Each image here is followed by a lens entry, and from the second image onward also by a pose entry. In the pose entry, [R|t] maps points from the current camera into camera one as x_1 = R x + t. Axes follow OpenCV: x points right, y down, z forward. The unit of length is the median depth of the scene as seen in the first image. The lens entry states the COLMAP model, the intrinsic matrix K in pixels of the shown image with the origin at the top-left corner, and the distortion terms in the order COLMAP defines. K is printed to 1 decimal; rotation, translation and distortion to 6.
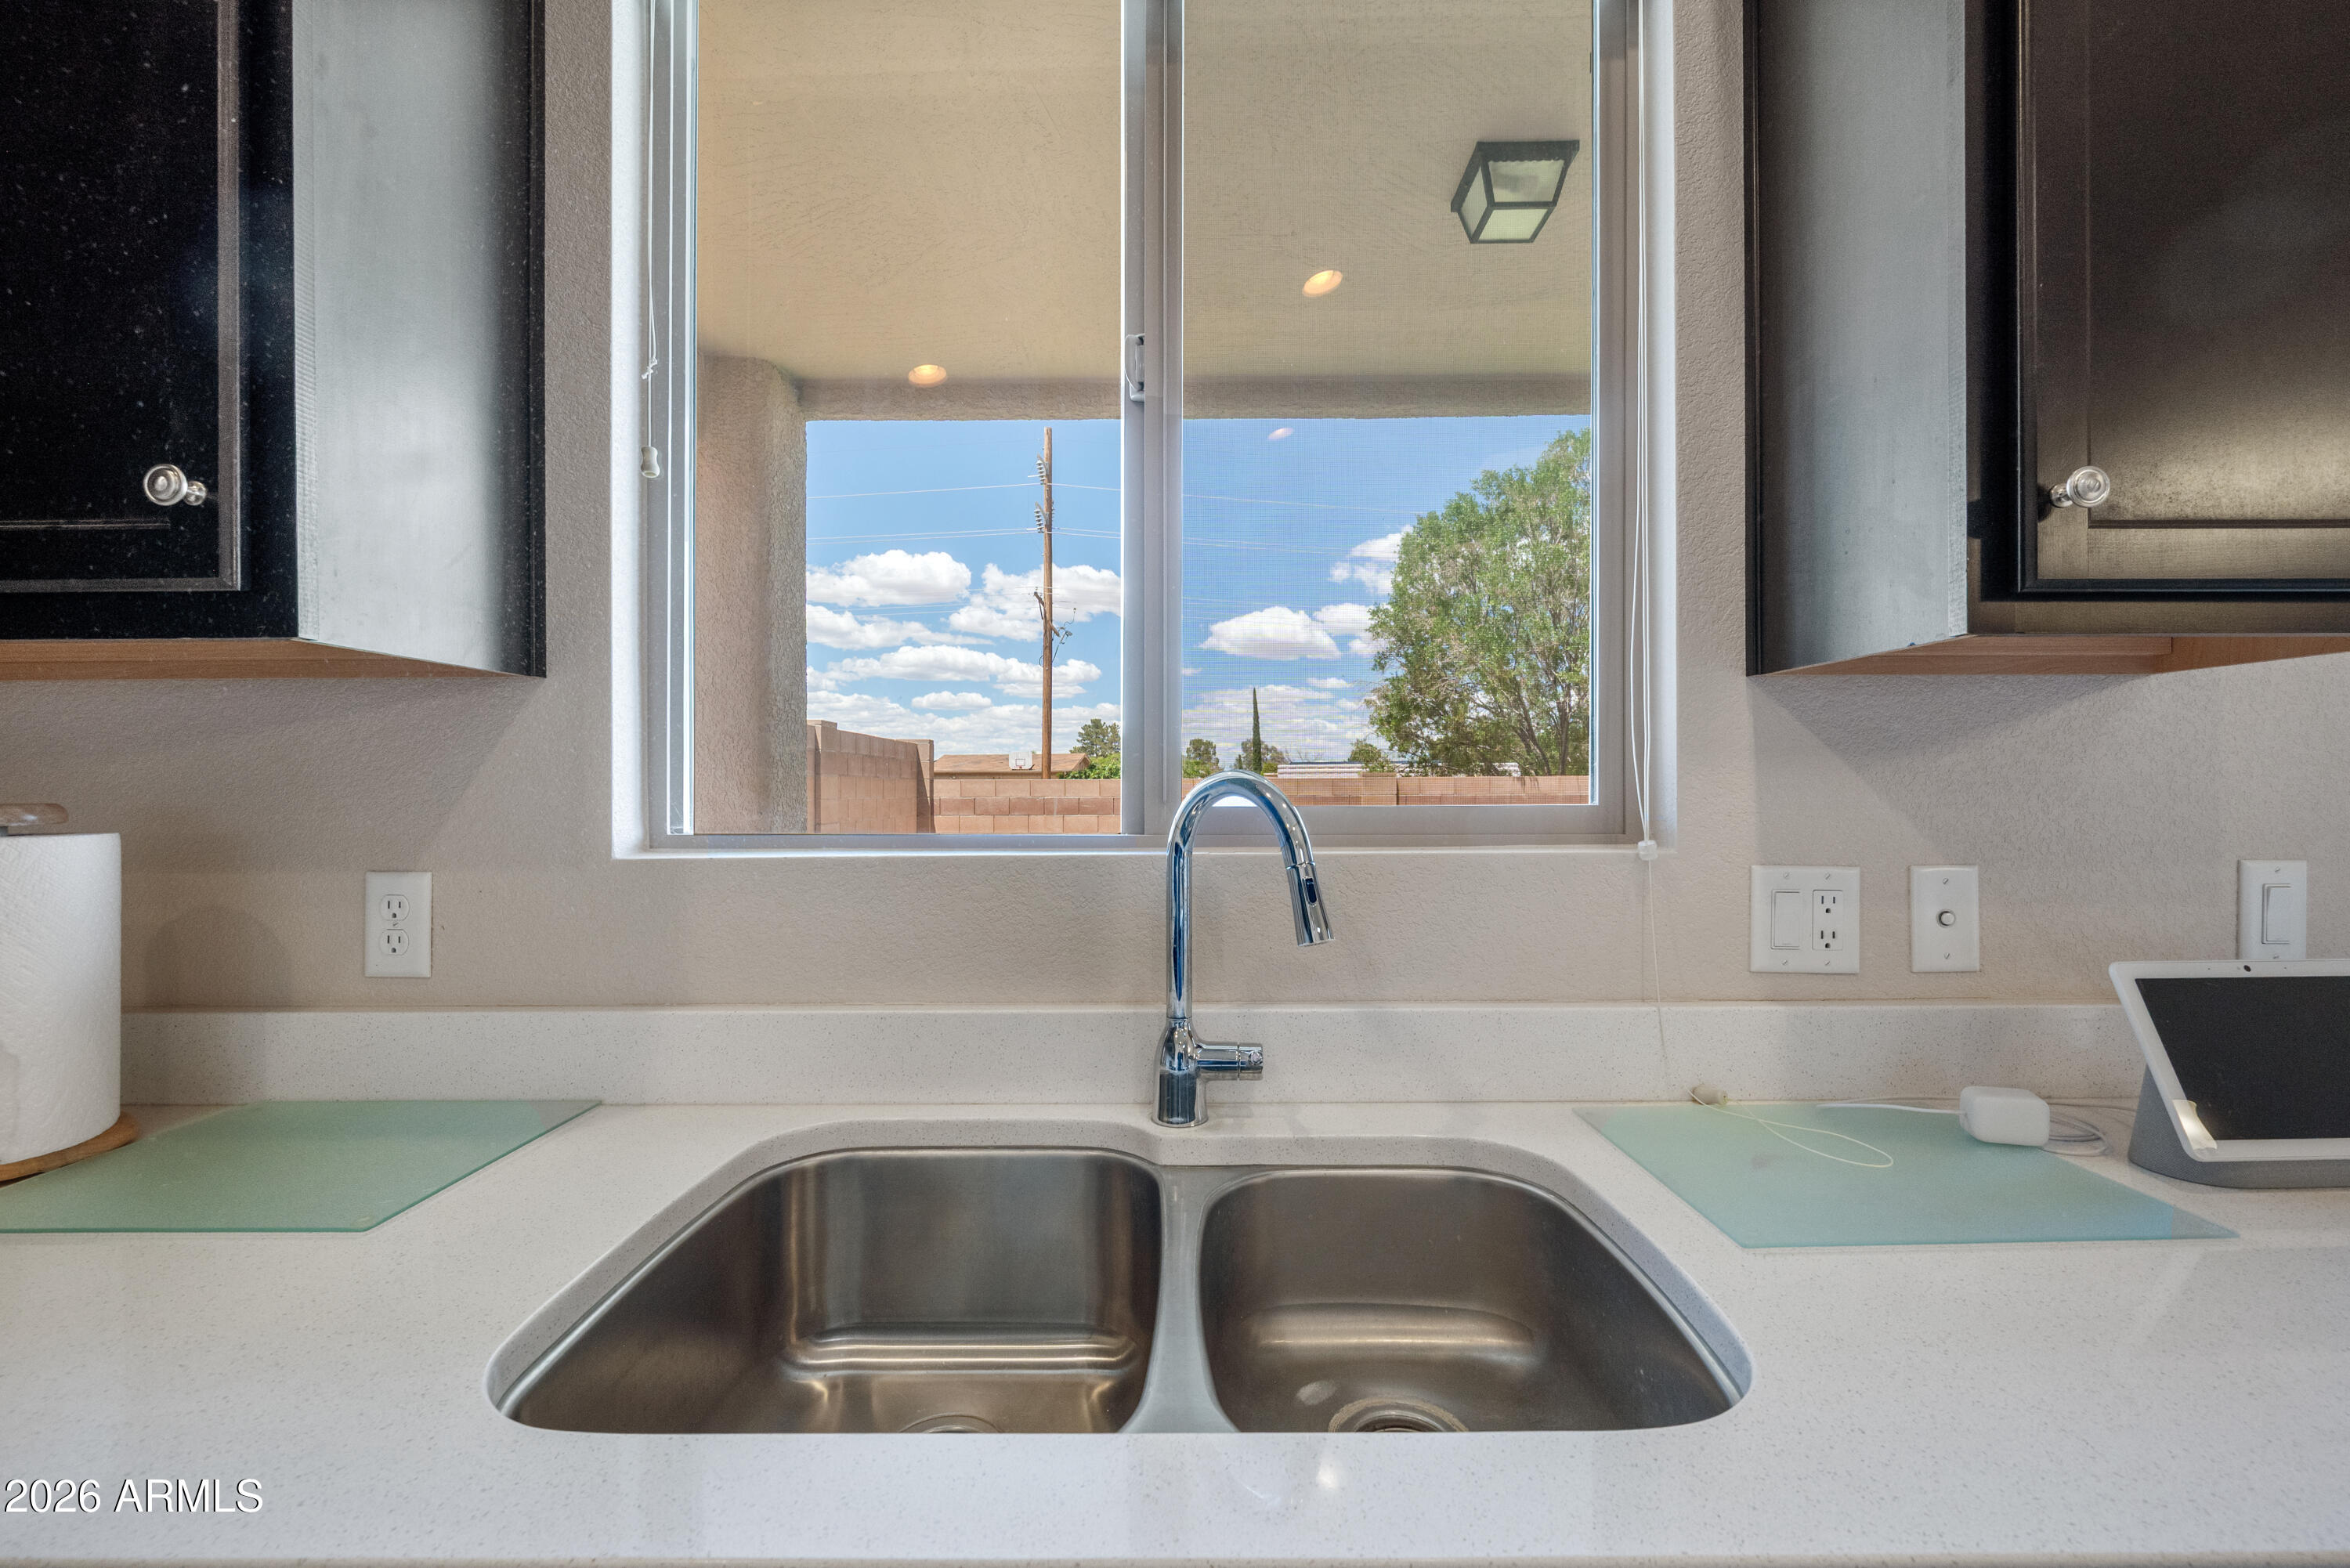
lens RADIAL K [[942.7, 0, 1173.0], [0, 942.7, 786.1], [0, 0, 1]] dist [-0.004379, 0.000068]
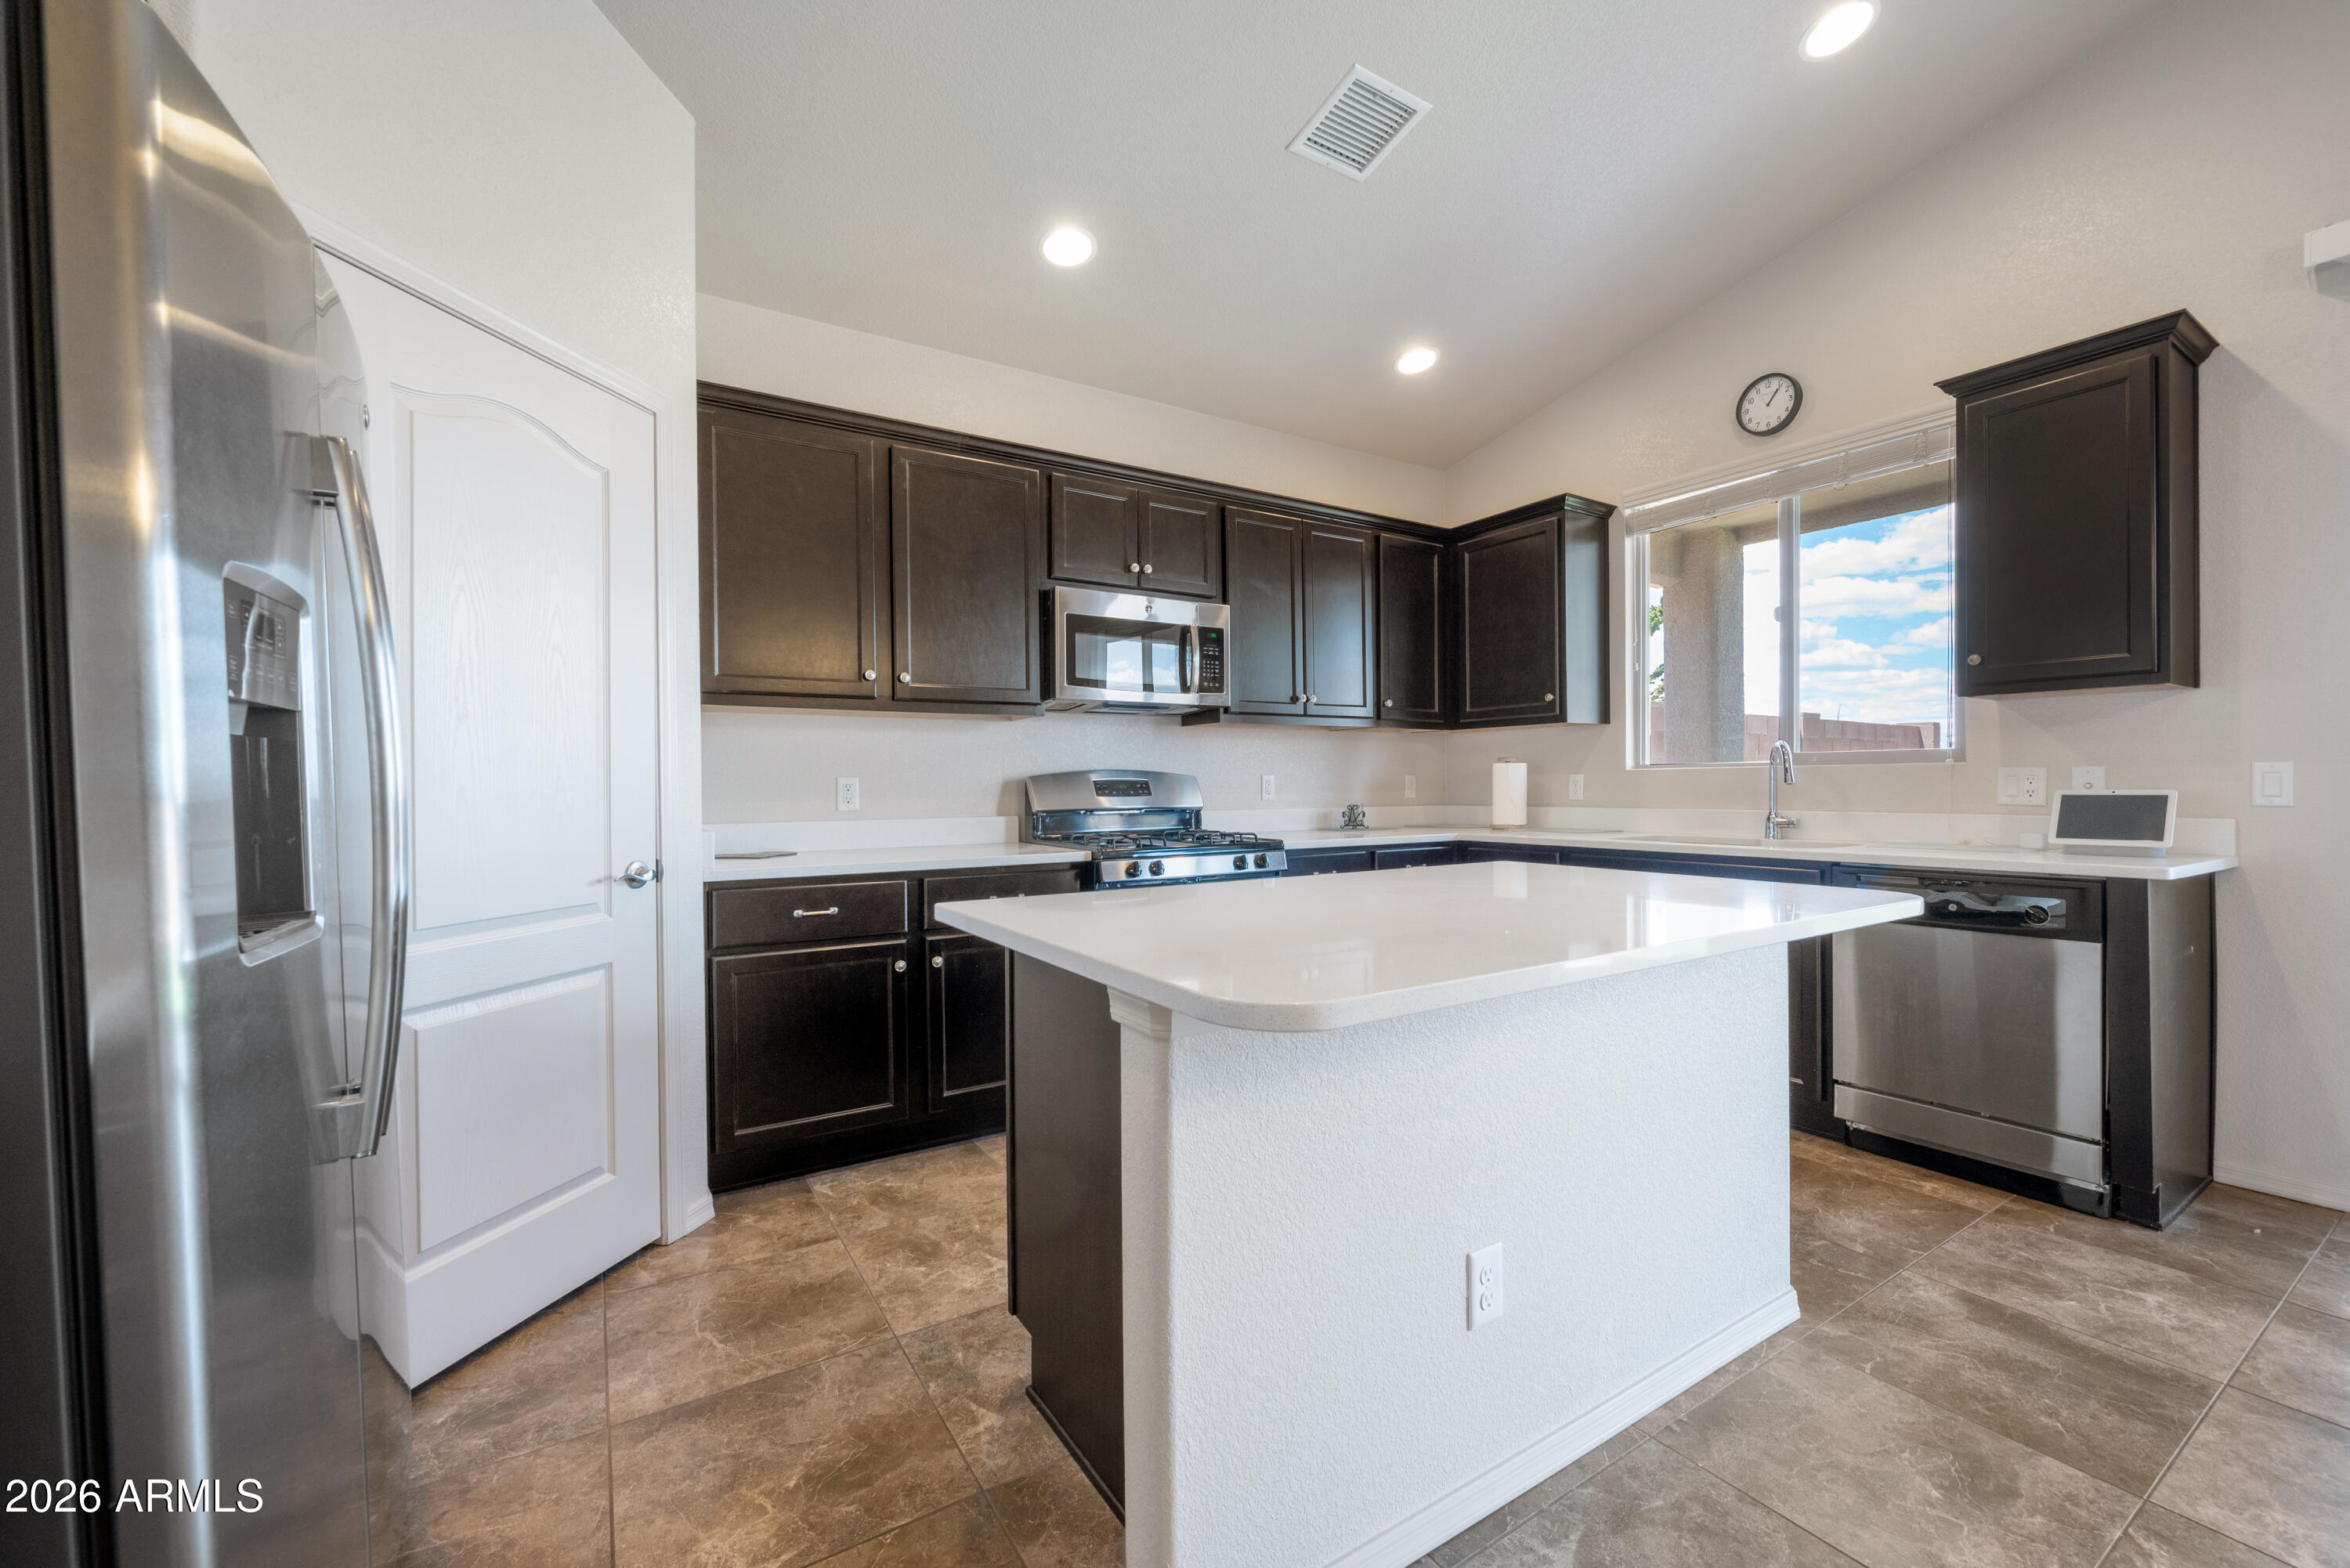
lens RADIAL K [[942.7, 0, 1175.6], [0, 942.7, 792.1], [0, 0, 1]] dist [-0.004379, 0.000068]
pose [[0.536374, 0.007115, -0.843951, 1.689481], [0.004913, 0.999921, 0.011553, 0.114584], [0.843966, -0.010343, 0.536297, -2.654902]]
